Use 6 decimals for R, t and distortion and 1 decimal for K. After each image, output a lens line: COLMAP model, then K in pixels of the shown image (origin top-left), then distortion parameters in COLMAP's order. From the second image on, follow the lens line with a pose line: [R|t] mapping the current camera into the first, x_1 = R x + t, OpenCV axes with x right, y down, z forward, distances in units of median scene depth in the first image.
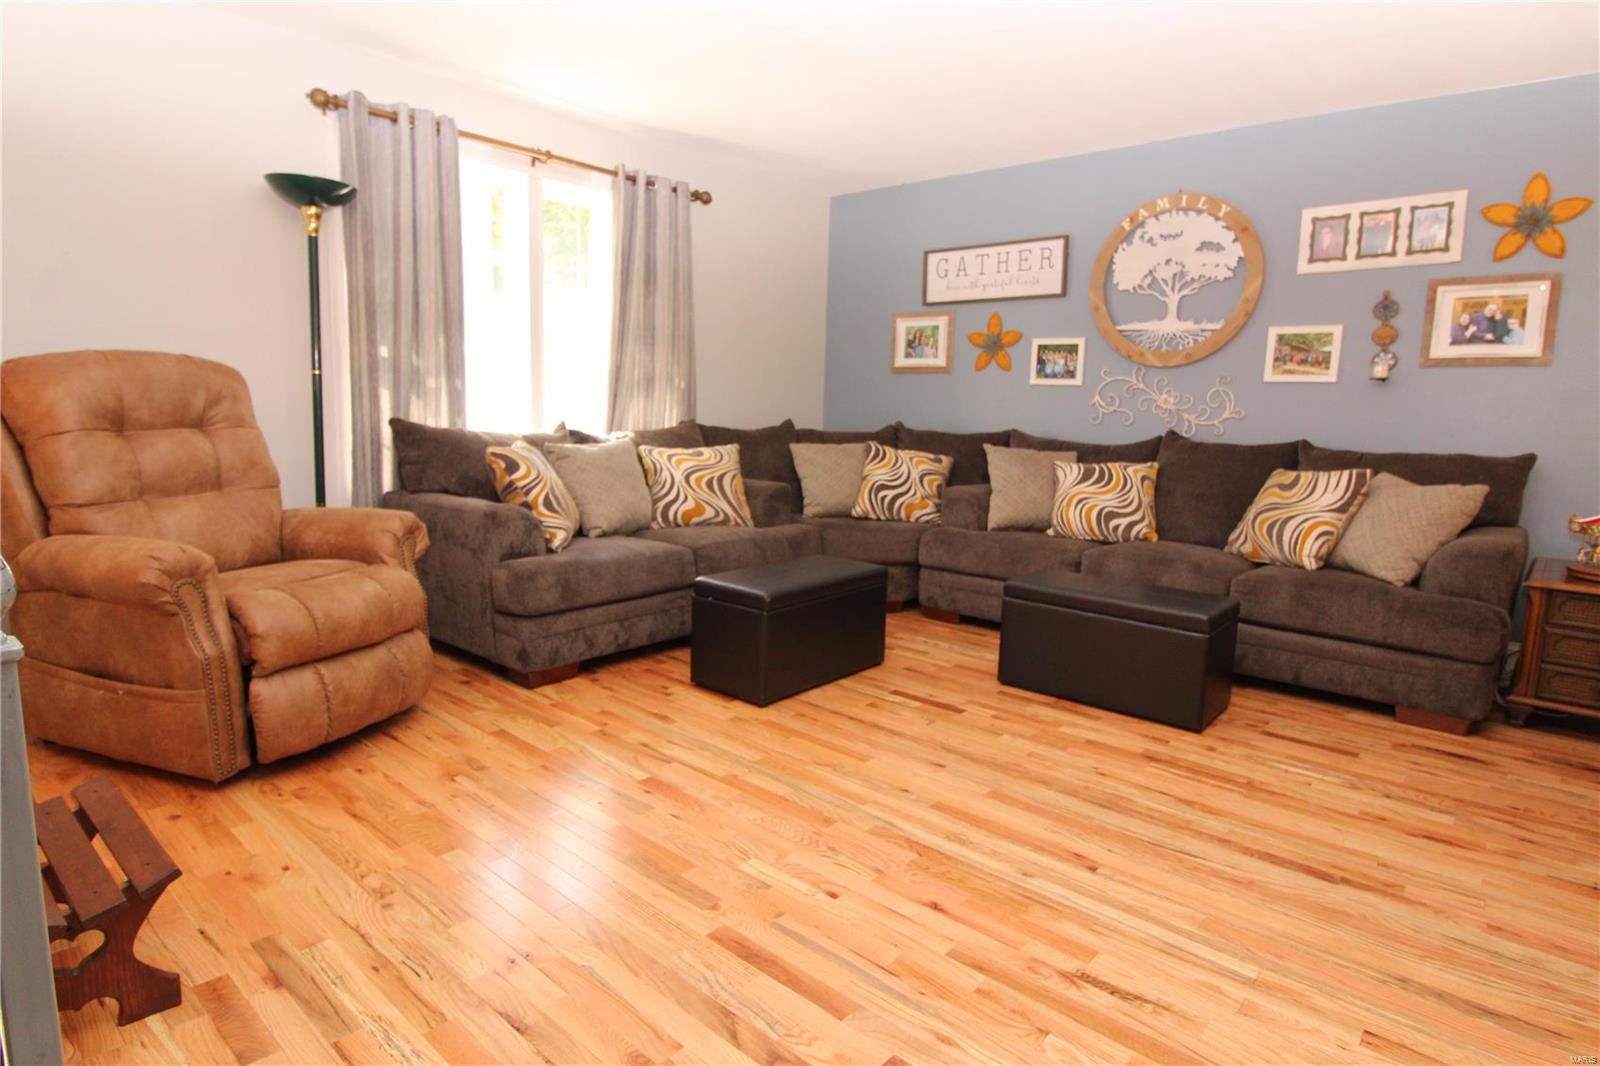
lens RADIAL K [[875.1, 0, 797.4], [0, 875.1, 525.6], [0, 0, 1]] dist [0.005302, 0.000065]
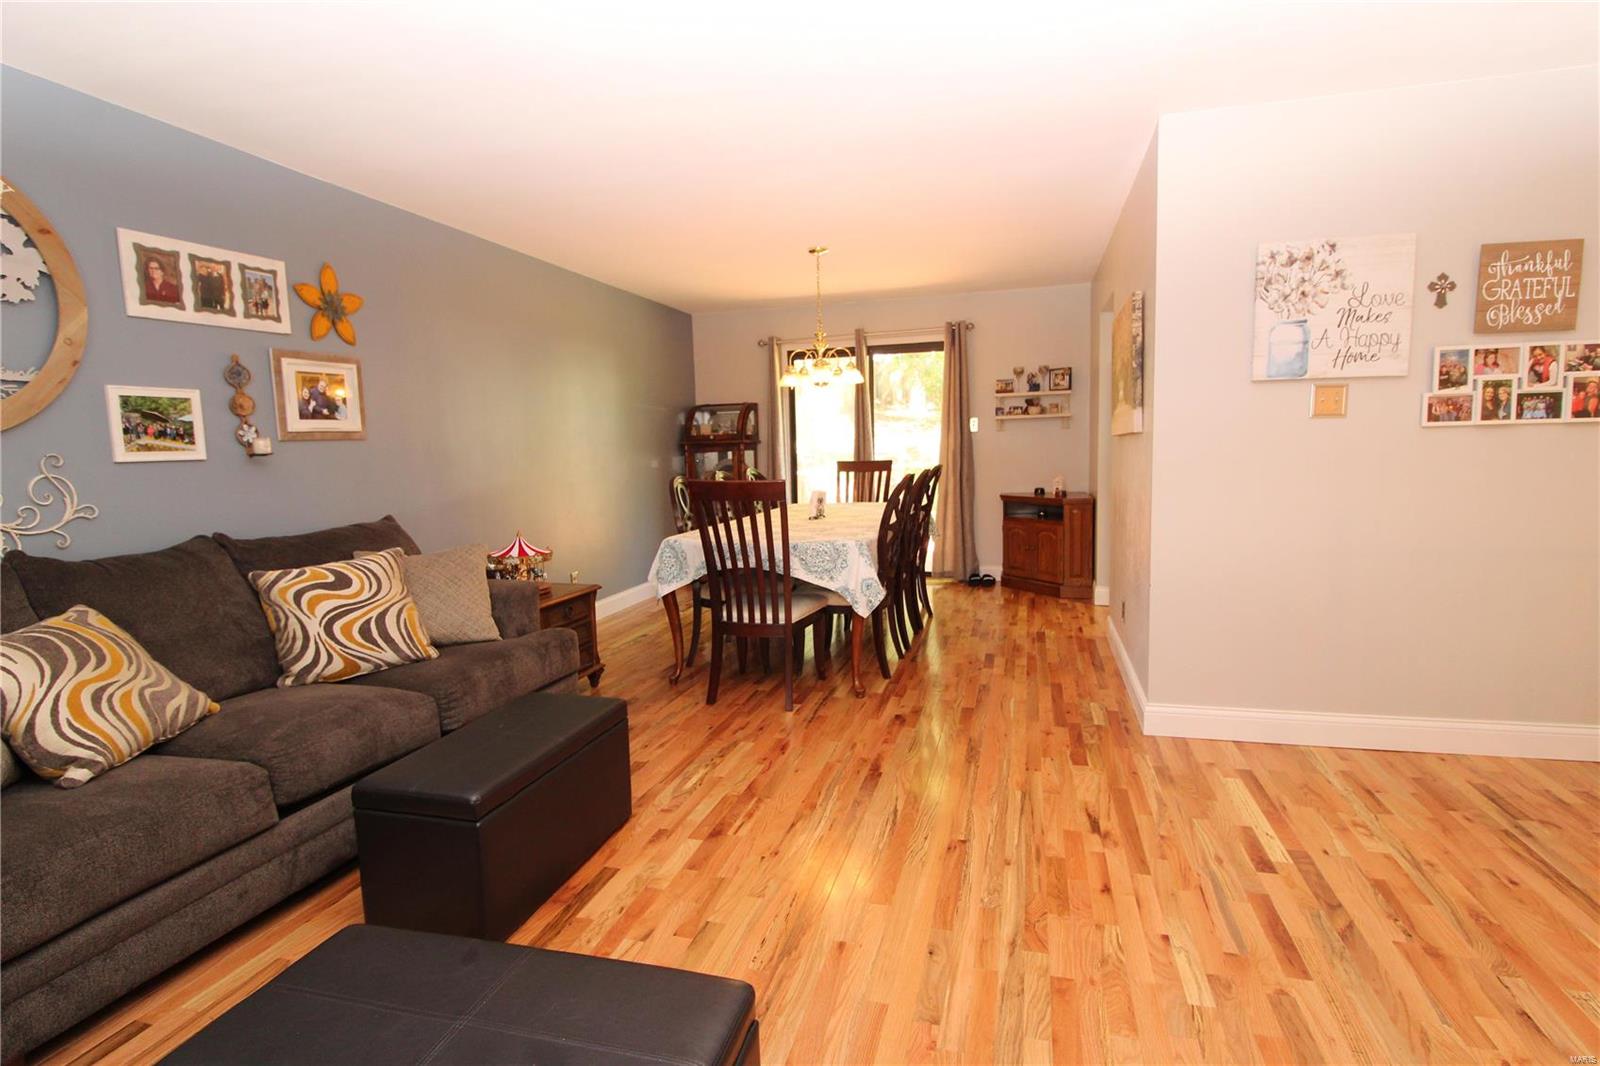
lens RADIAL K [[801.1, 0, 799.2], [0, 801.1, 537.9], [0, 0, 1]] dist [-0.025229, -0.002806]
pose [[-0.438858, -0.119346, 0.890595, -0.309193], [0.146941, 0.968266, 0.202162, -0.175825], [-0.886460, 0.219586, -0.407395, 0.906332]]
